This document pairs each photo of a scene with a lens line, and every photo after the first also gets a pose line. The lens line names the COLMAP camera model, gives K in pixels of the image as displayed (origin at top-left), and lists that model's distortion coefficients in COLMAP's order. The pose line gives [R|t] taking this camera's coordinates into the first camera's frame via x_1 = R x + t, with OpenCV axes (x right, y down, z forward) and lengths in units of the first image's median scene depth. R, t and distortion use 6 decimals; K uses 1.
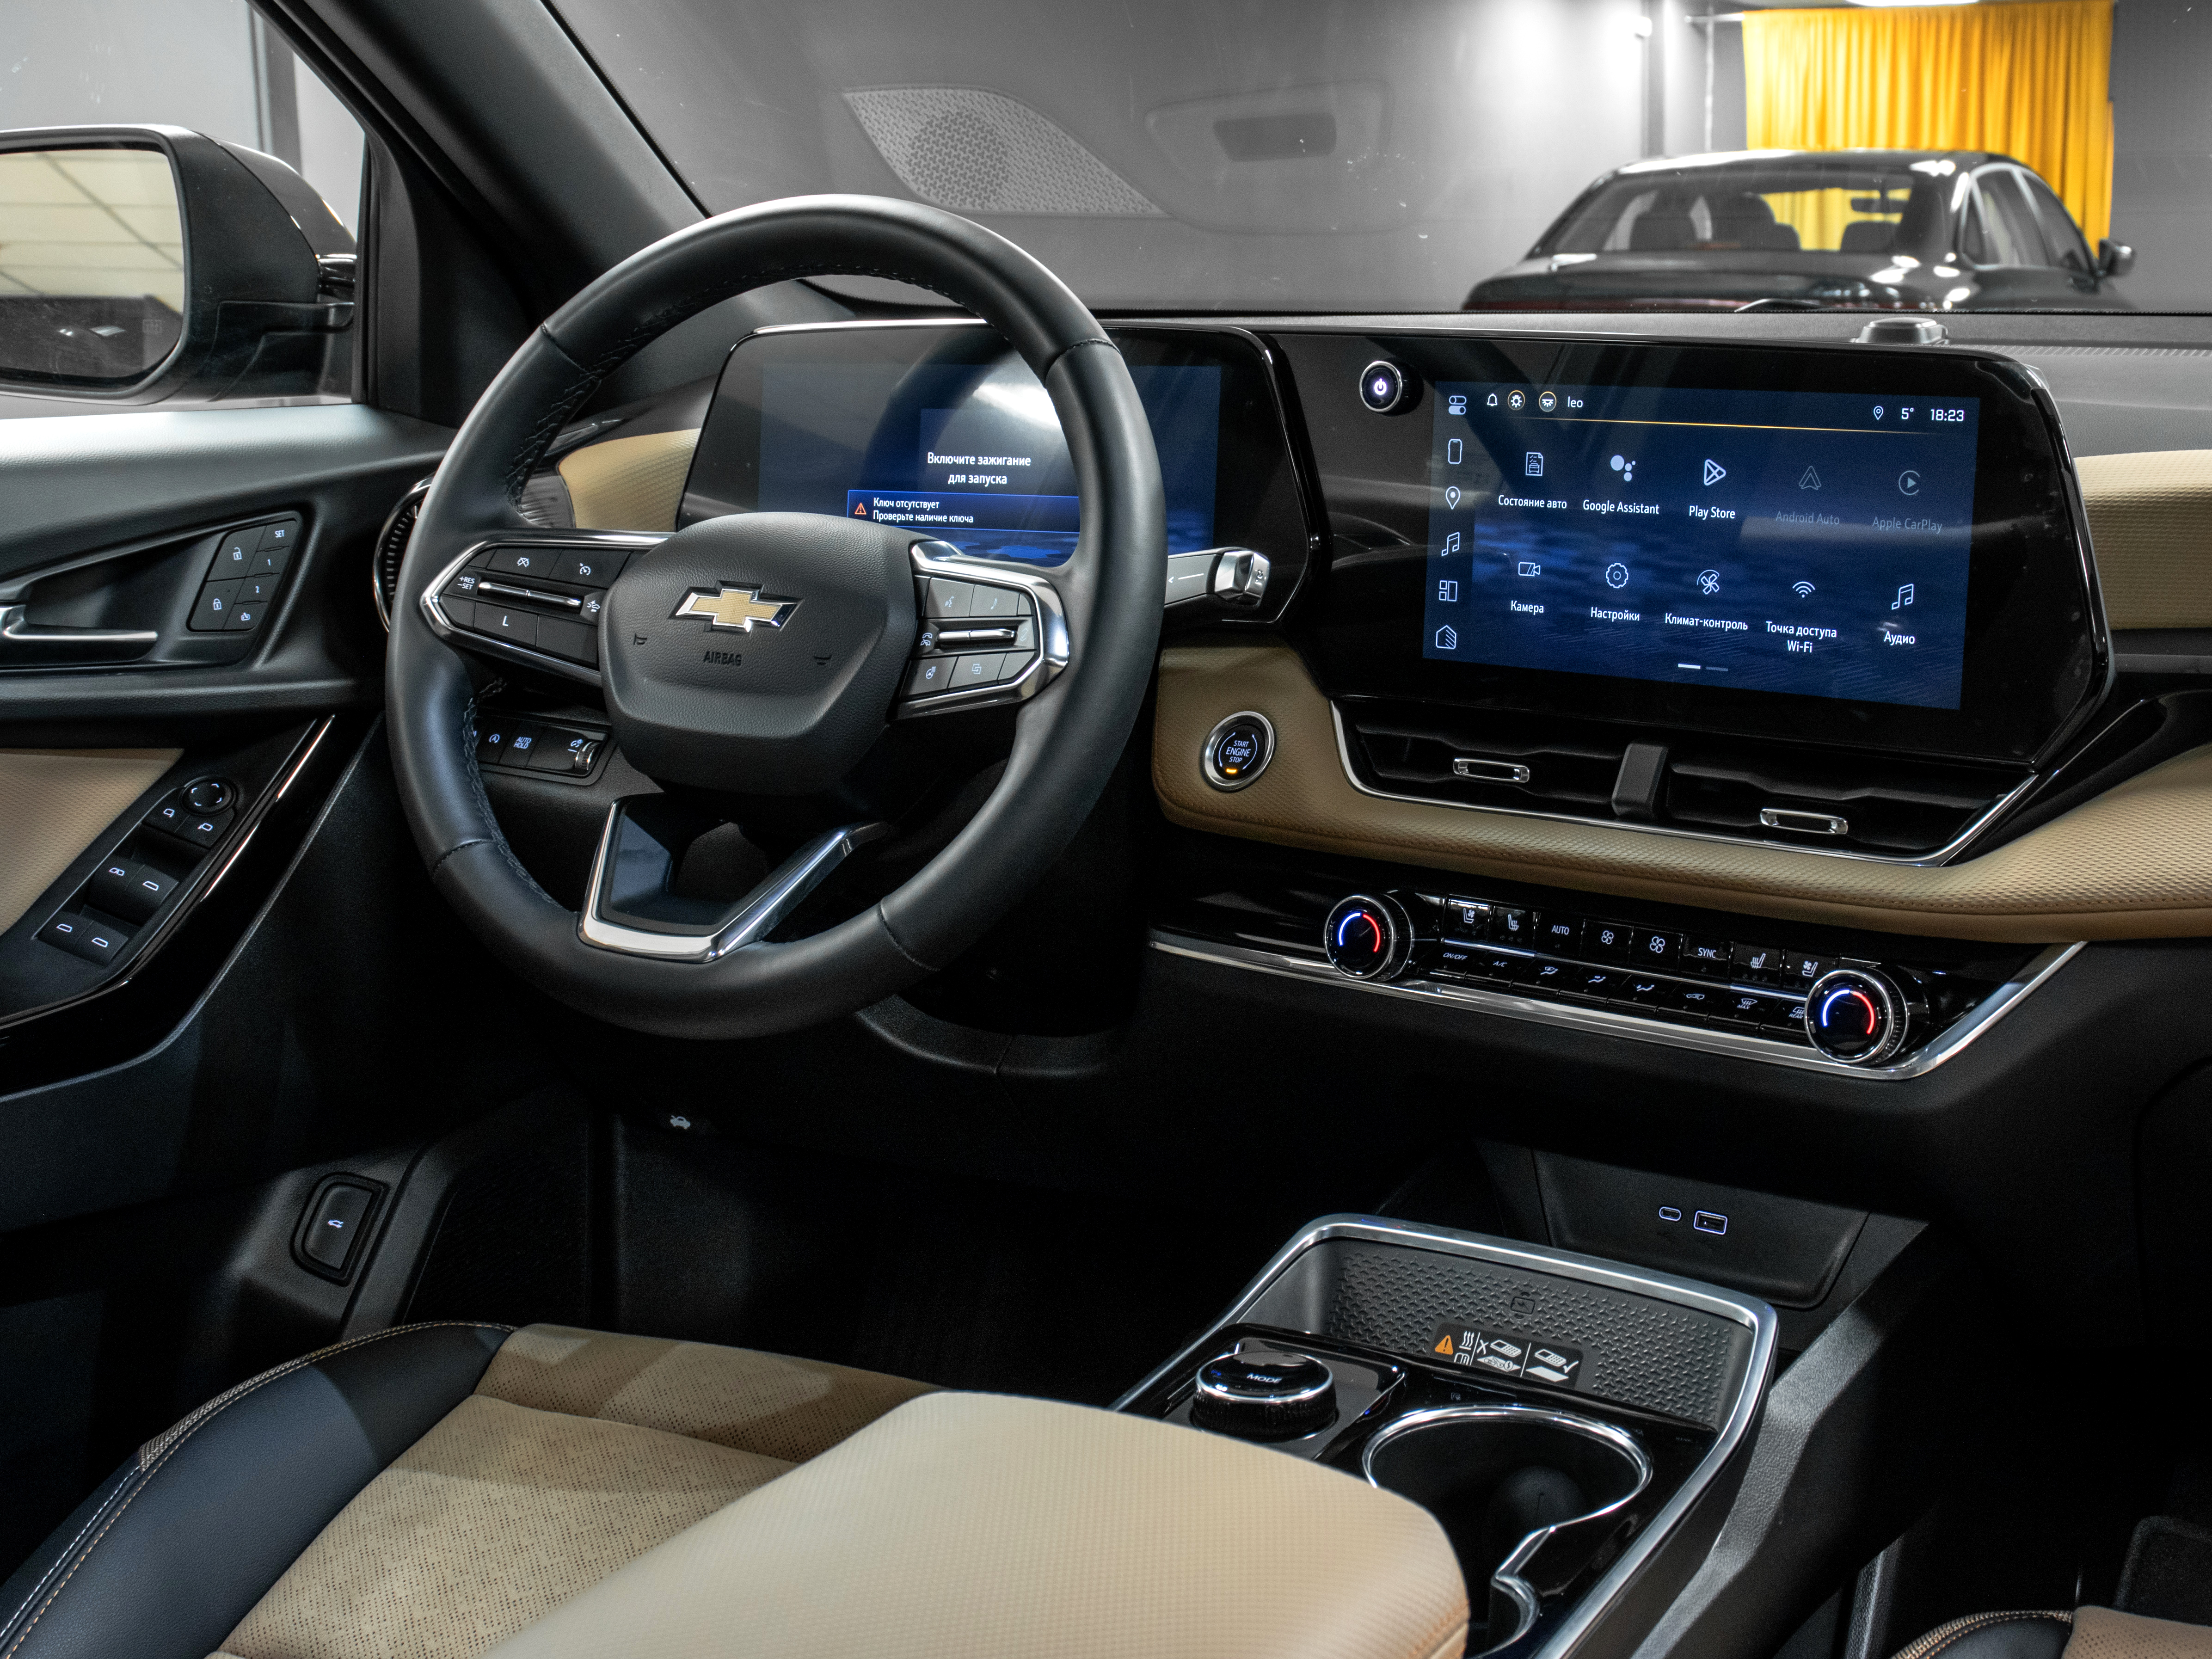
lens RADIAL K [[2717.7, 0, 1218.6], [0, 2717.7, 752.1], [0, 0, 1]] dist [-0.108212, 0.066949]
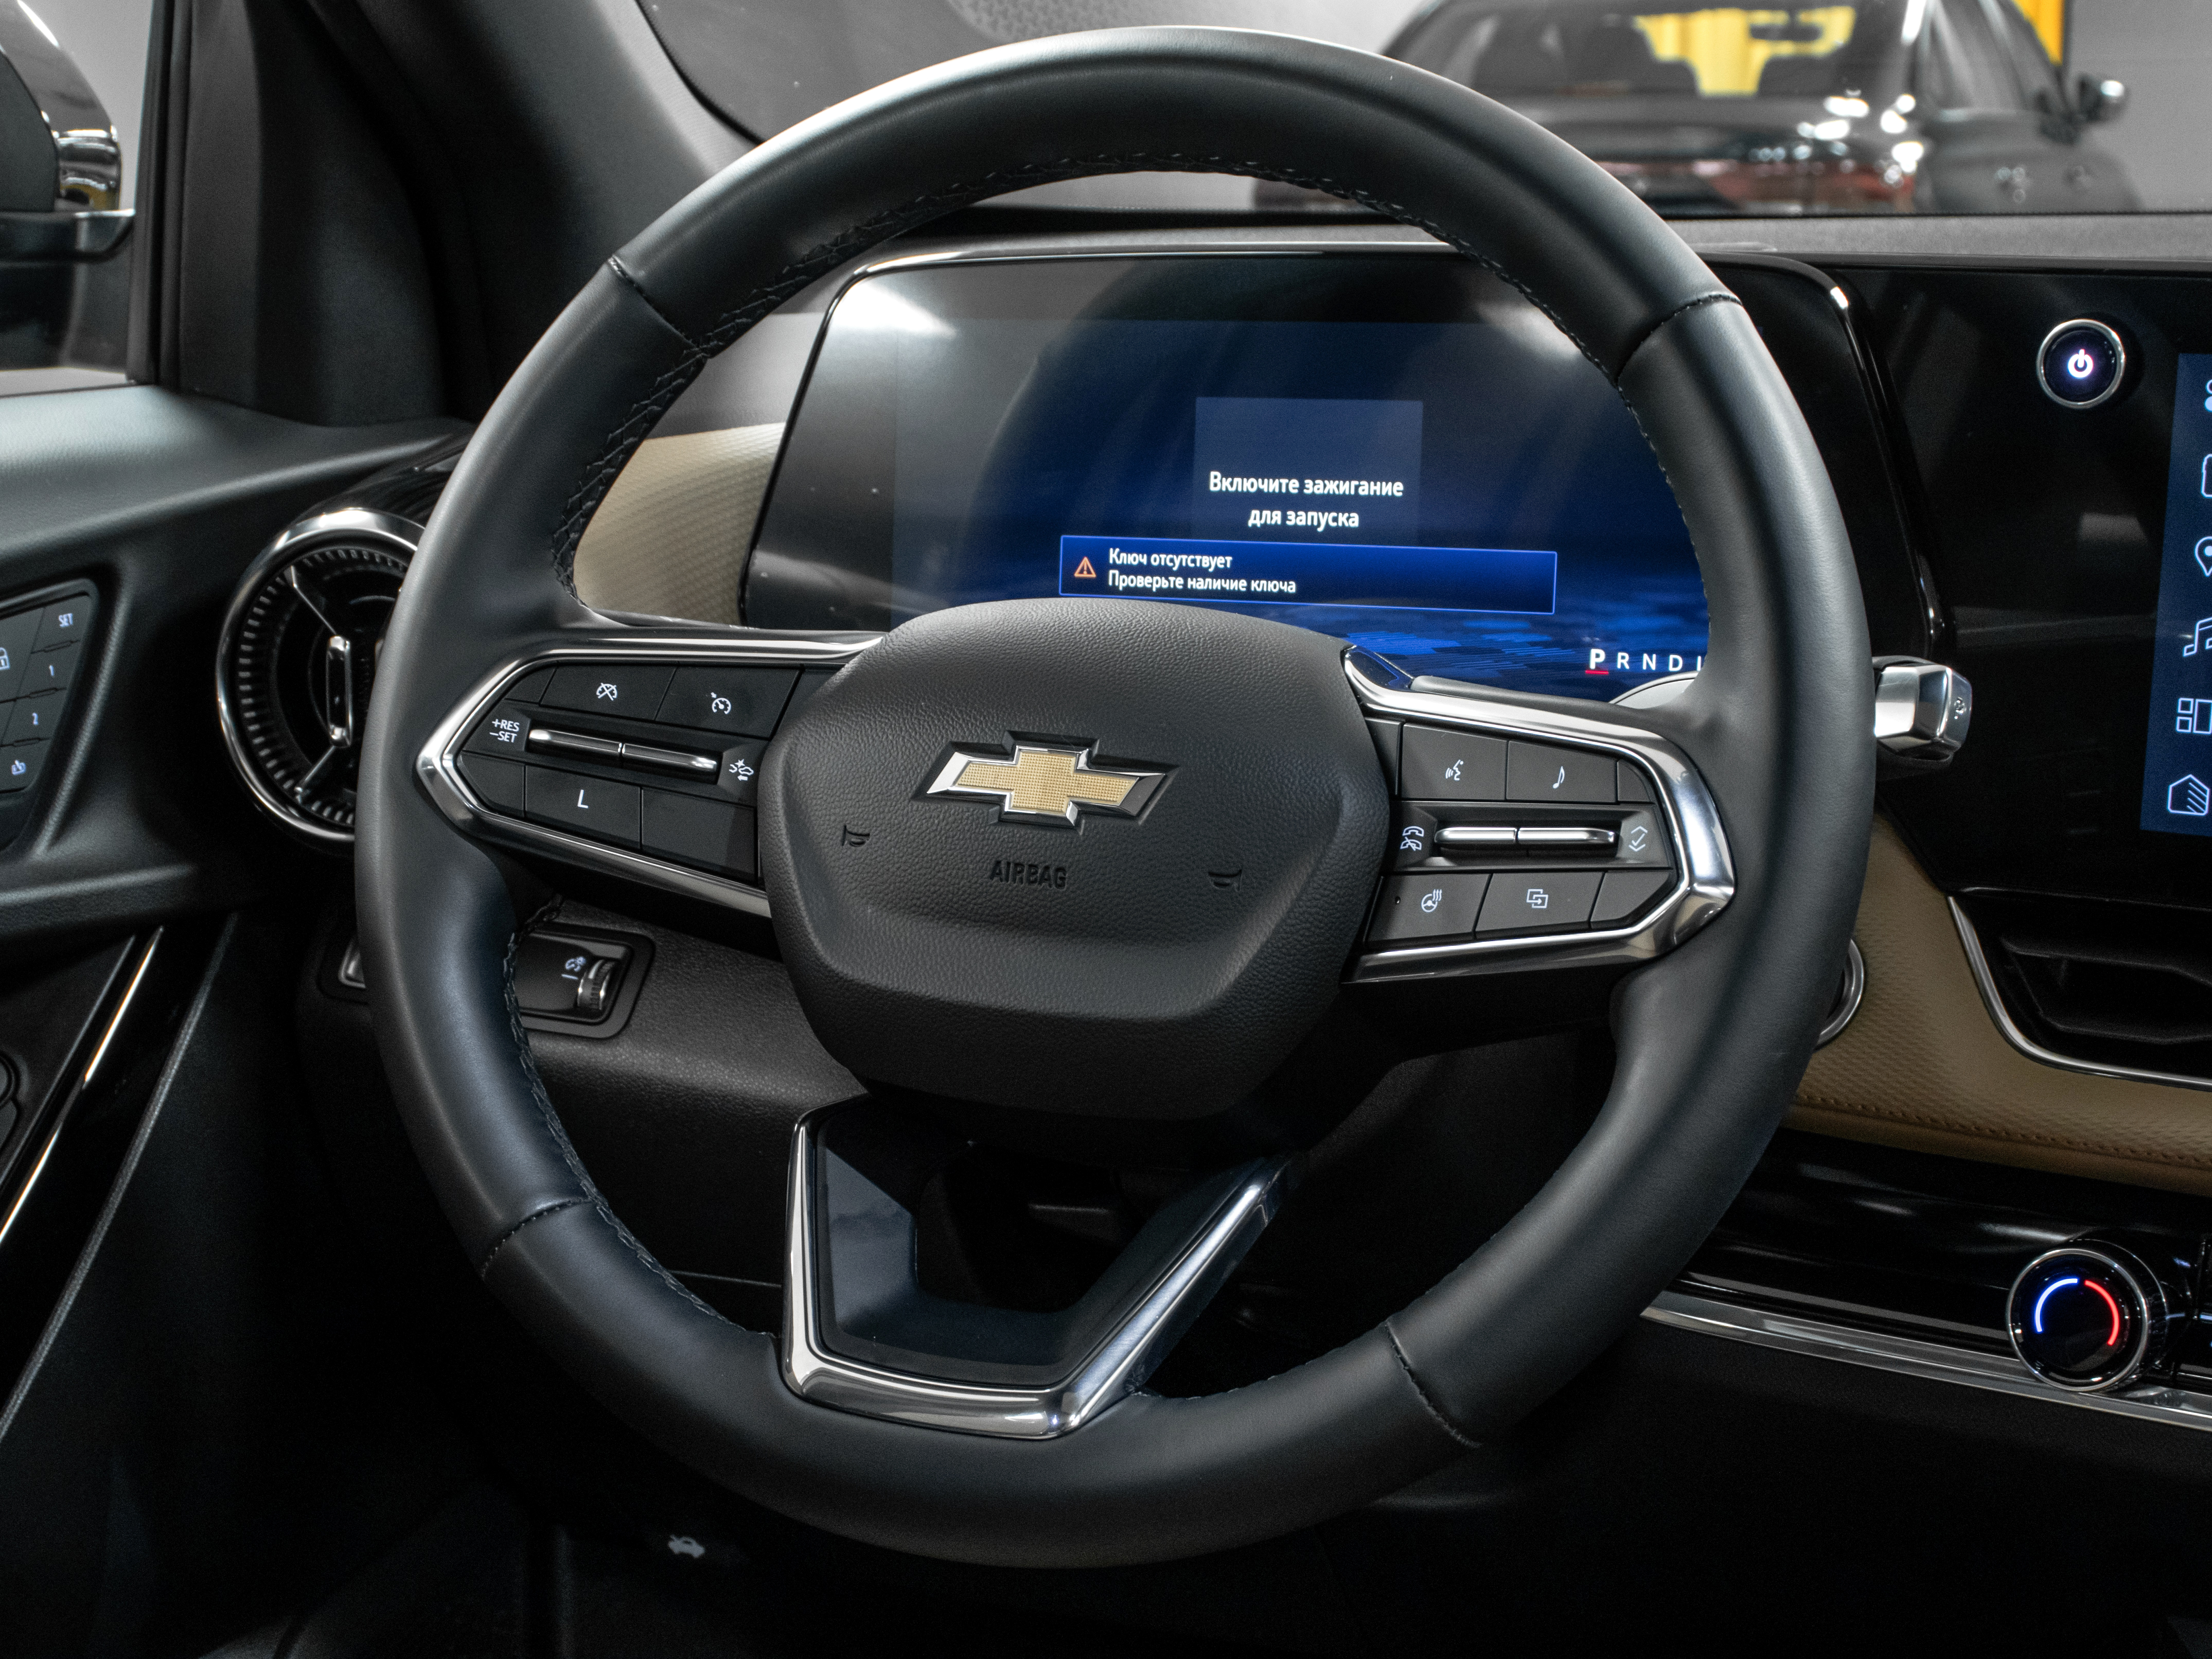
lens RADIAL K [[3514.0, 0, 1026.1], [0, 3514.0, 953.3], [0, 0, 1]] dist [-0.065814, 0.059108]
pose [[0.998687, -0.018901, 0.047605, -0.206776], [0.016212, 0.998285, 0.056253, -0.055817], [-0.048587, -0.055408, 0.997281, 0.267279]]
